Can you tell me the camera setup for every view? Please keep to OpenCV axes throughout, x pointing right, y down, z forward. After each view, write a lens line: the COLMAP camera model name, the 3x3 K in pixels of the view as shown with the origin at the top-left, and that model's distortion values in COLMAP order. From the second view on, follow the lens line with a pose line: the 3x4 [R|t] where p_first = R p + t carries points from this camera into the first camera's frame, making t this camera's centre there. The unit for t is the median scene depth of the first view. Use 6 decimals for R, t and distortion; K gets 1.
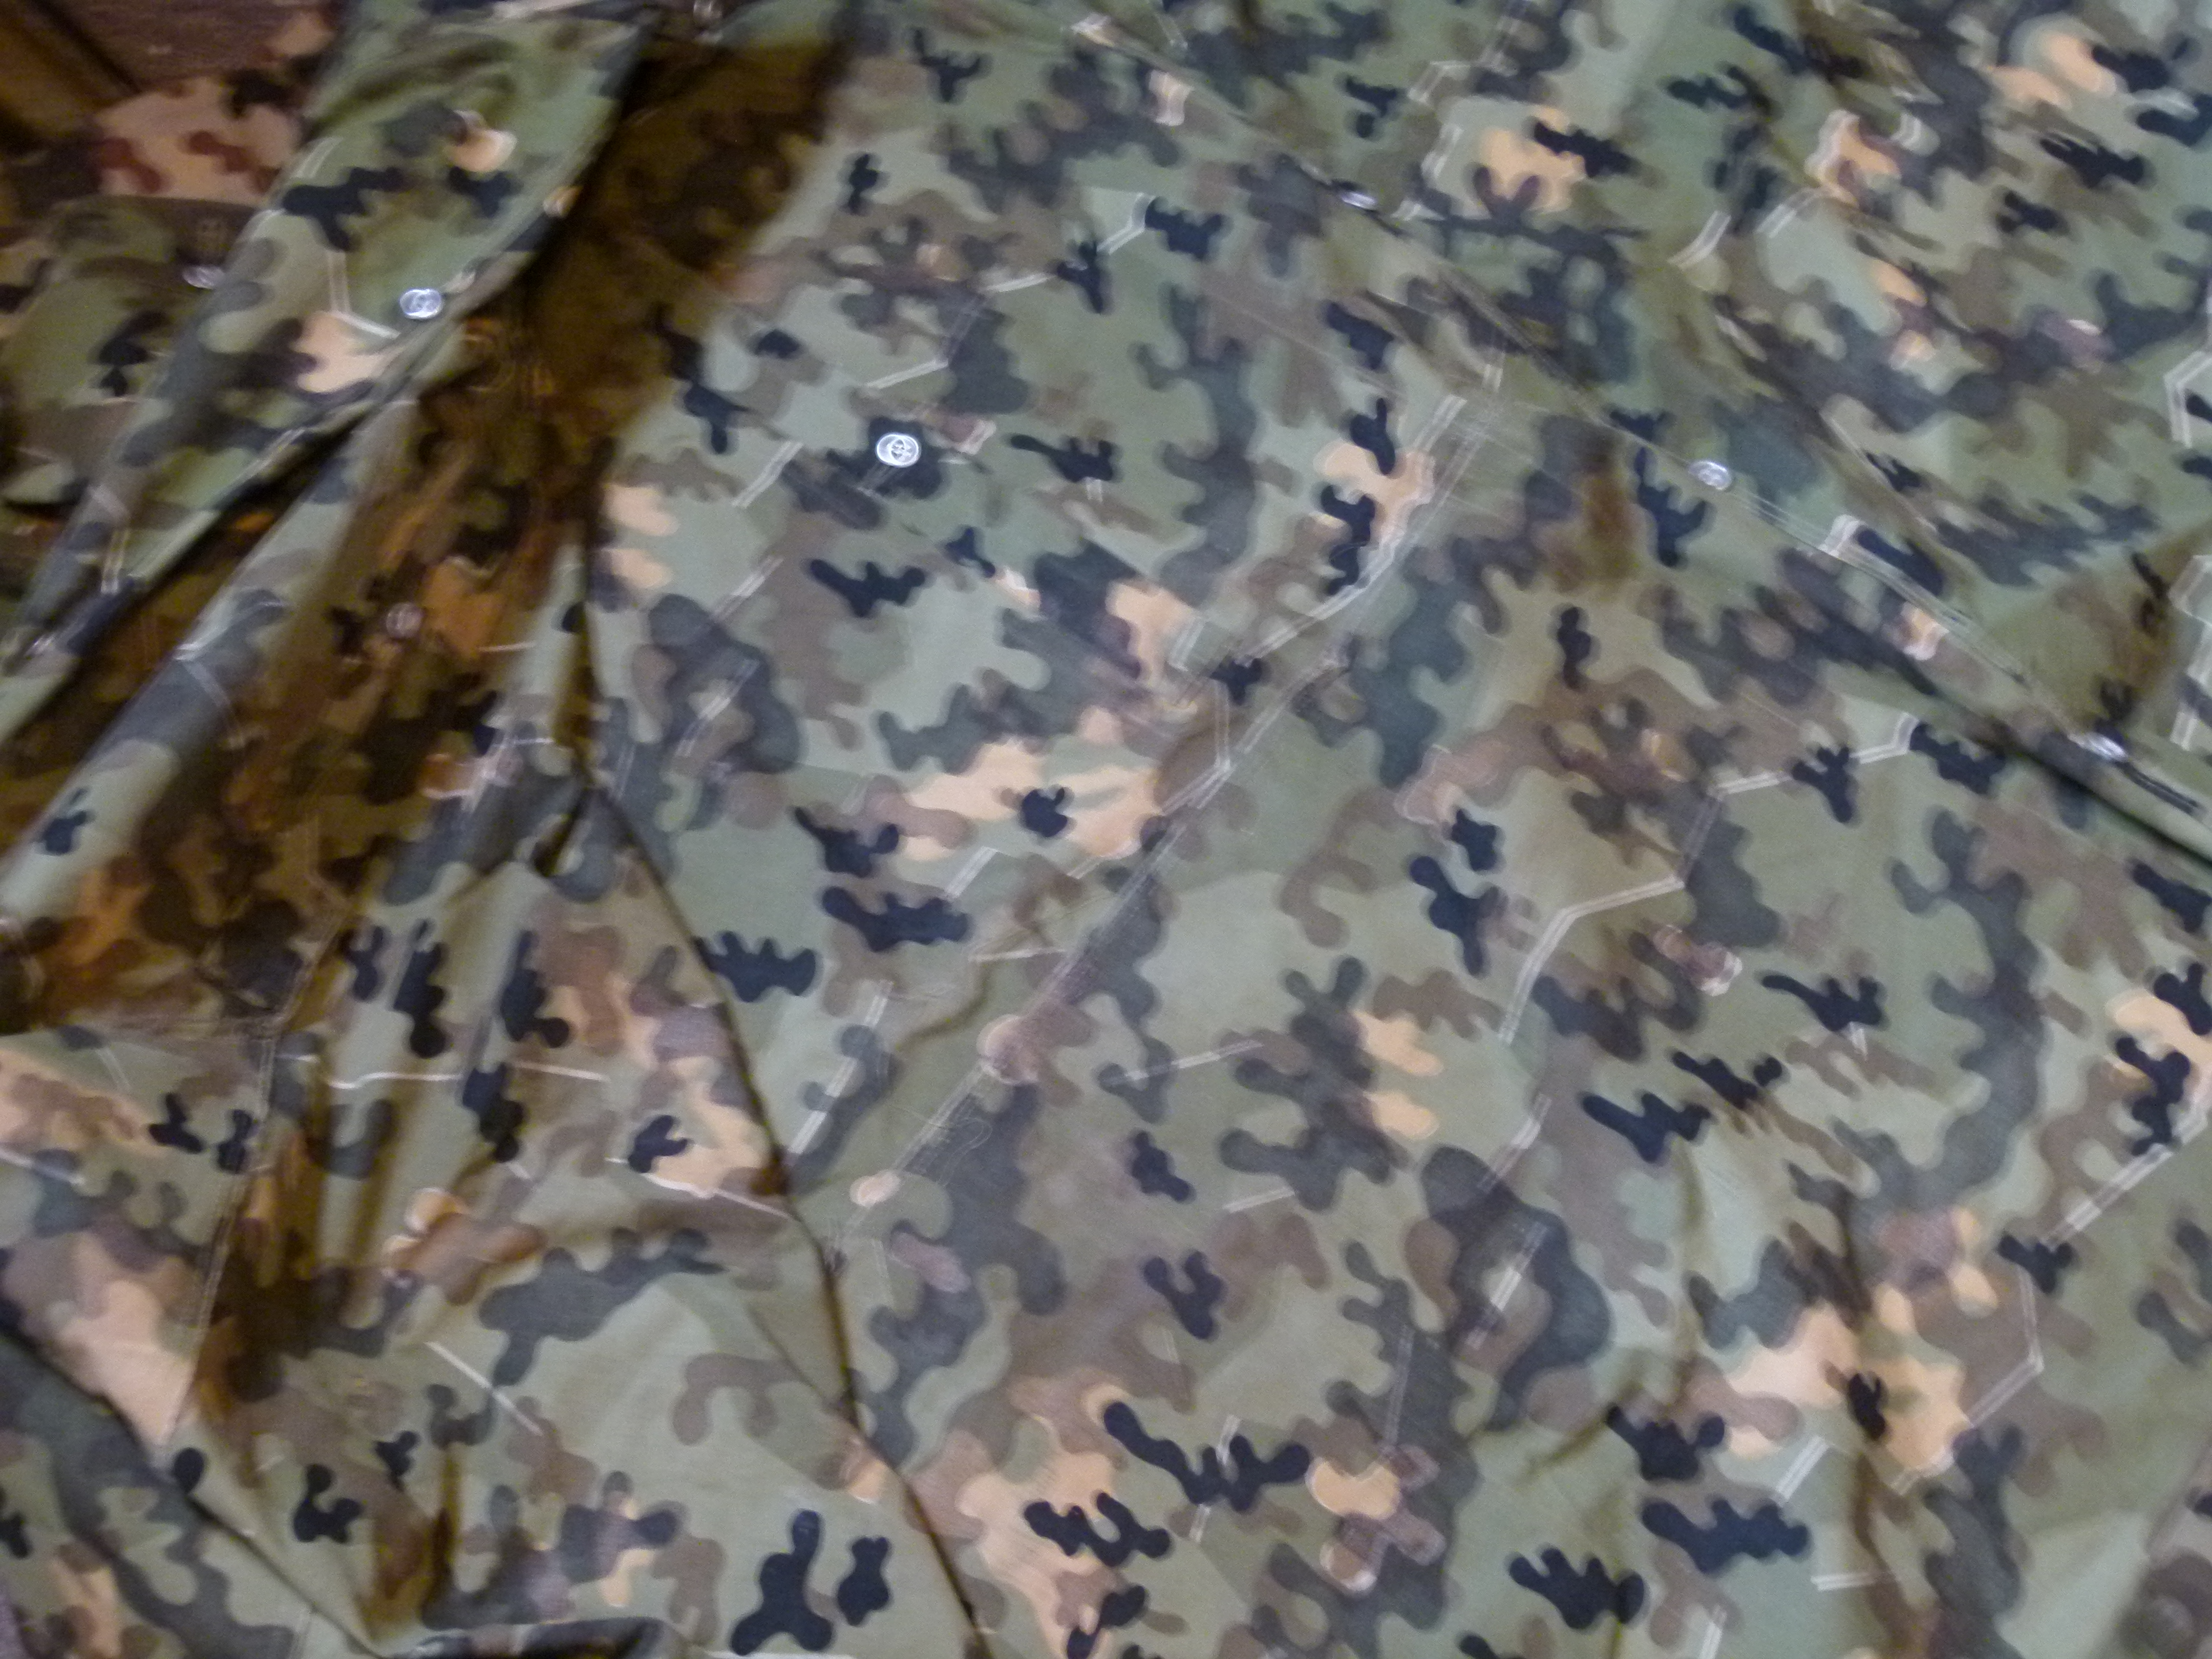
lens RADIAL K [[2739.6, 0, 1106.0], [0, 2739.6, 829.5], [0, 0, 1]] dist [-0.120249, 0.191061]
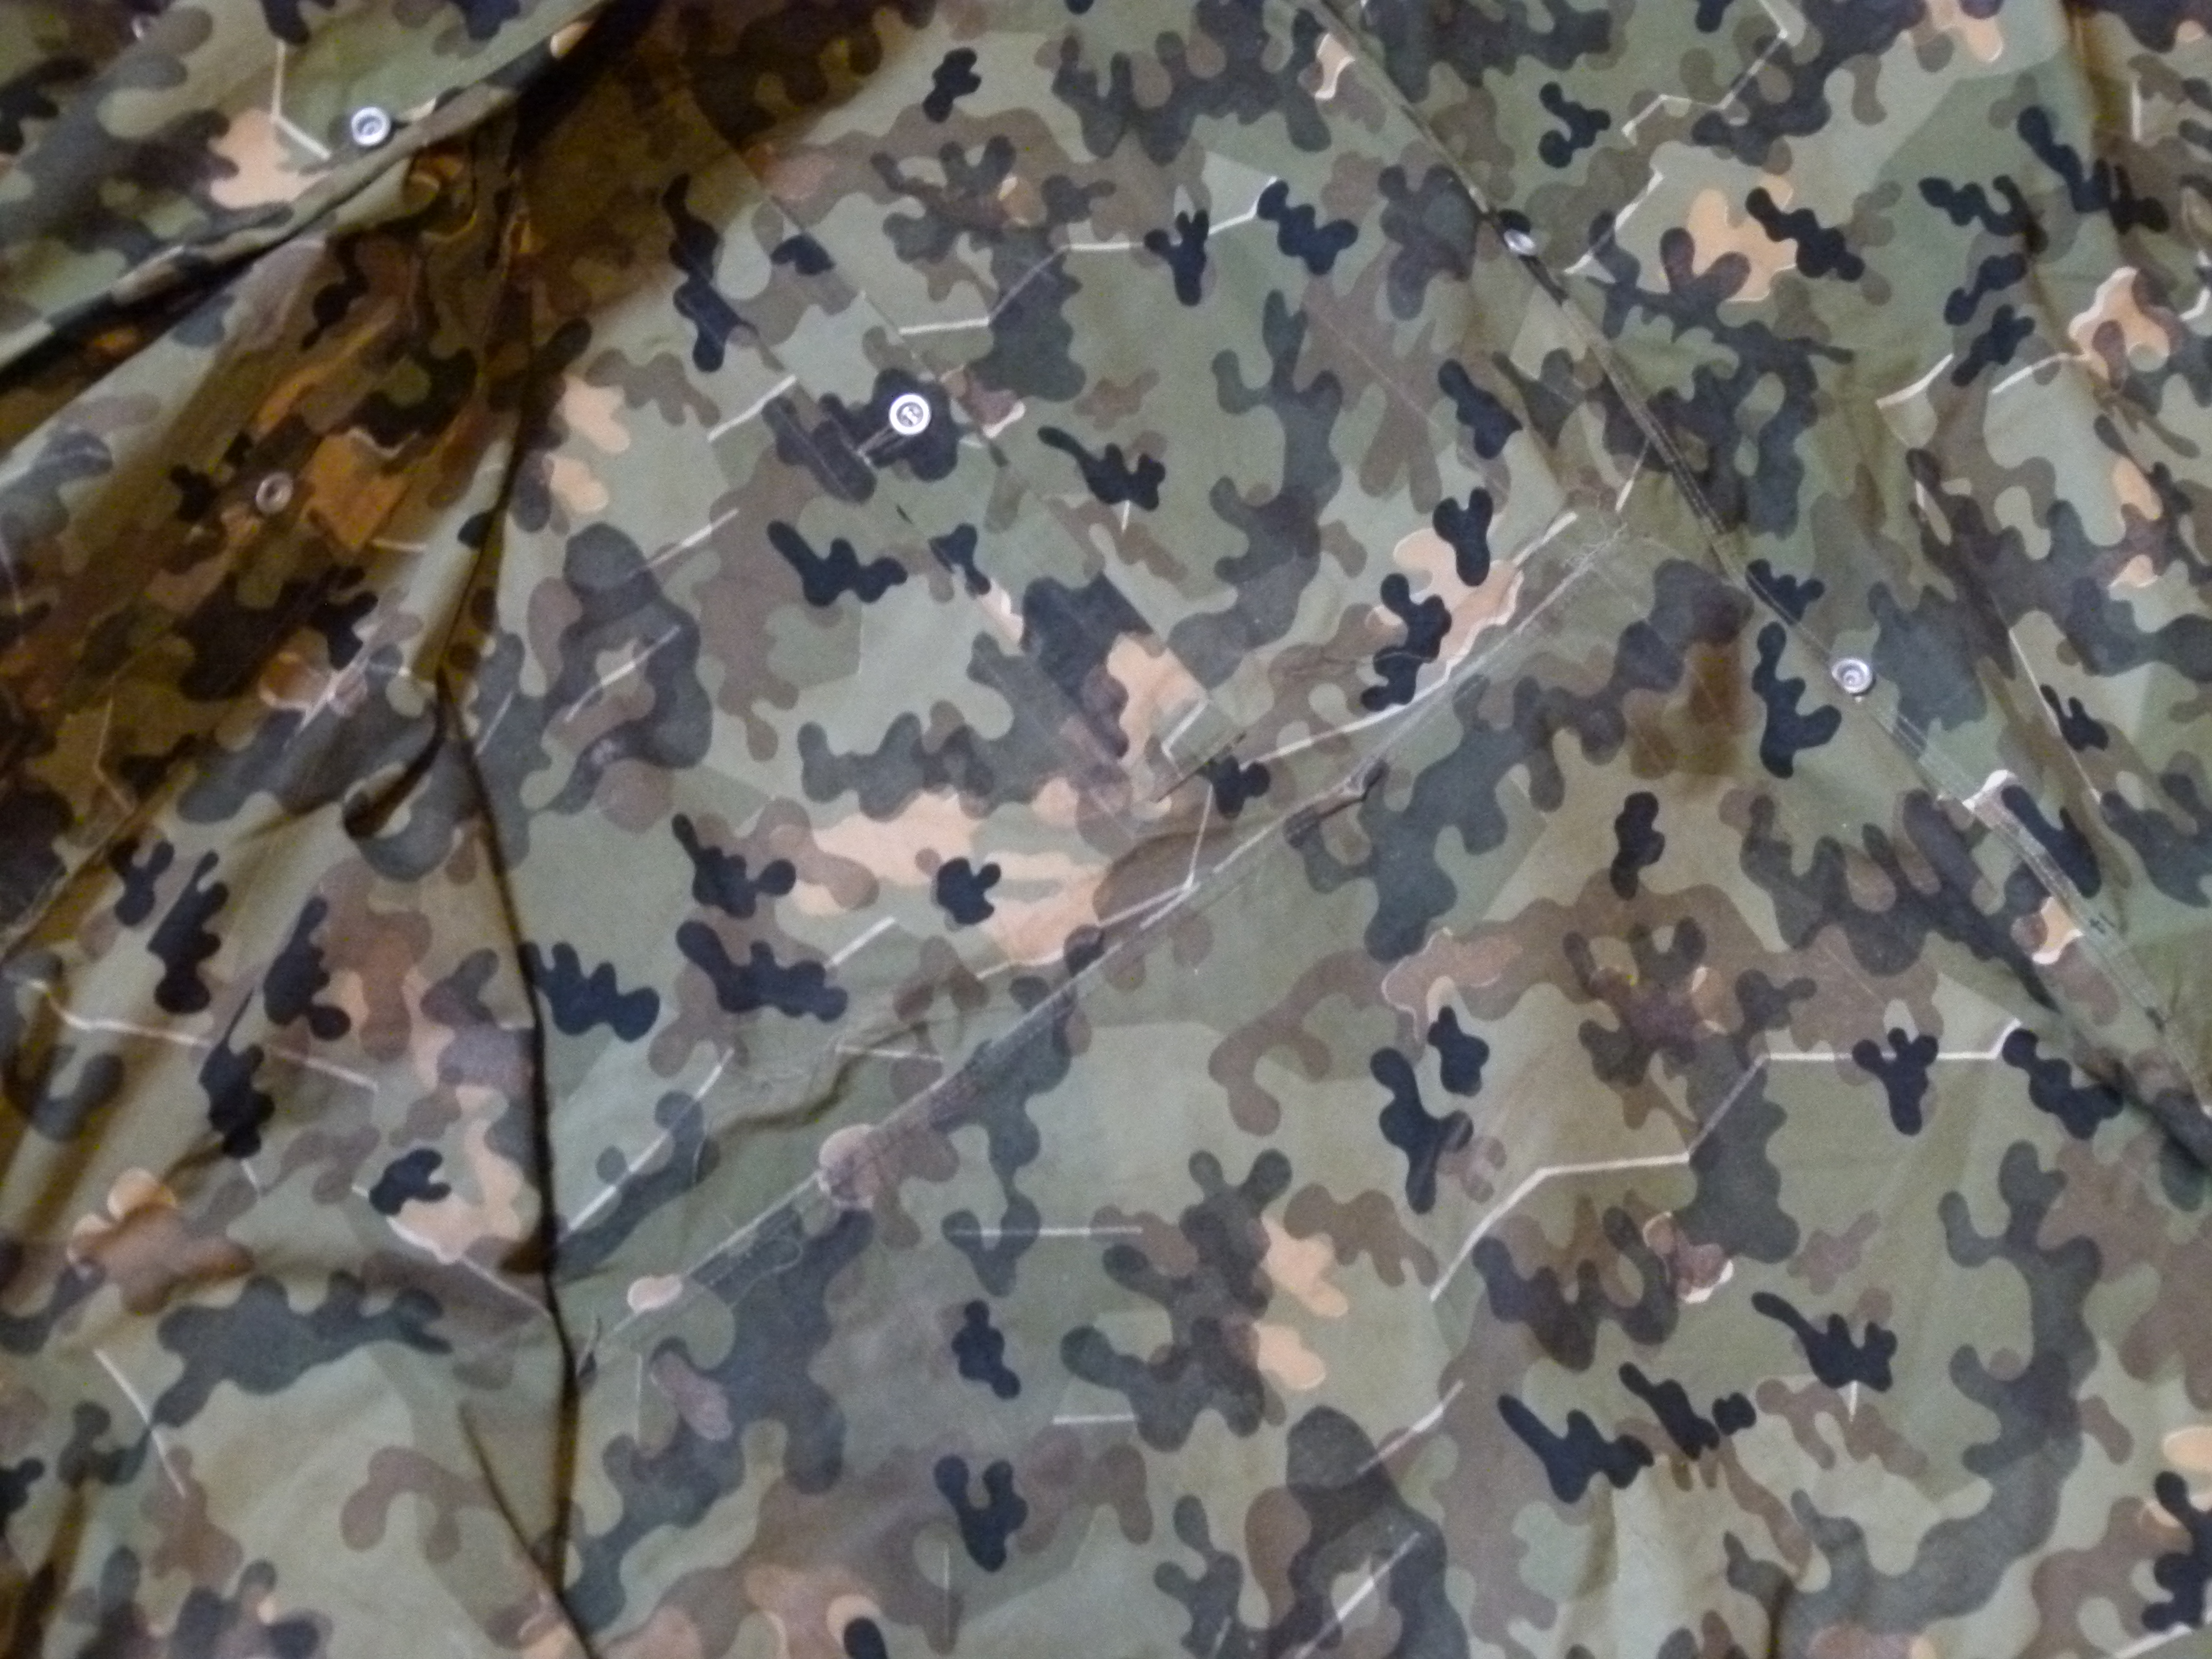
lens RADIAL K [[2739.6, 0, 1106.0], [0, 2739.6, 829.5], [0, 0, 1]] dist [-0.120249, 0.191061]
pose [[0.971745, 0.232796, -0.038955, 0.047745], [-0.230270, 0.971266, 0.060151, -0.085152], [0.051838, -0.049481, 0.997429, 0.173431]]
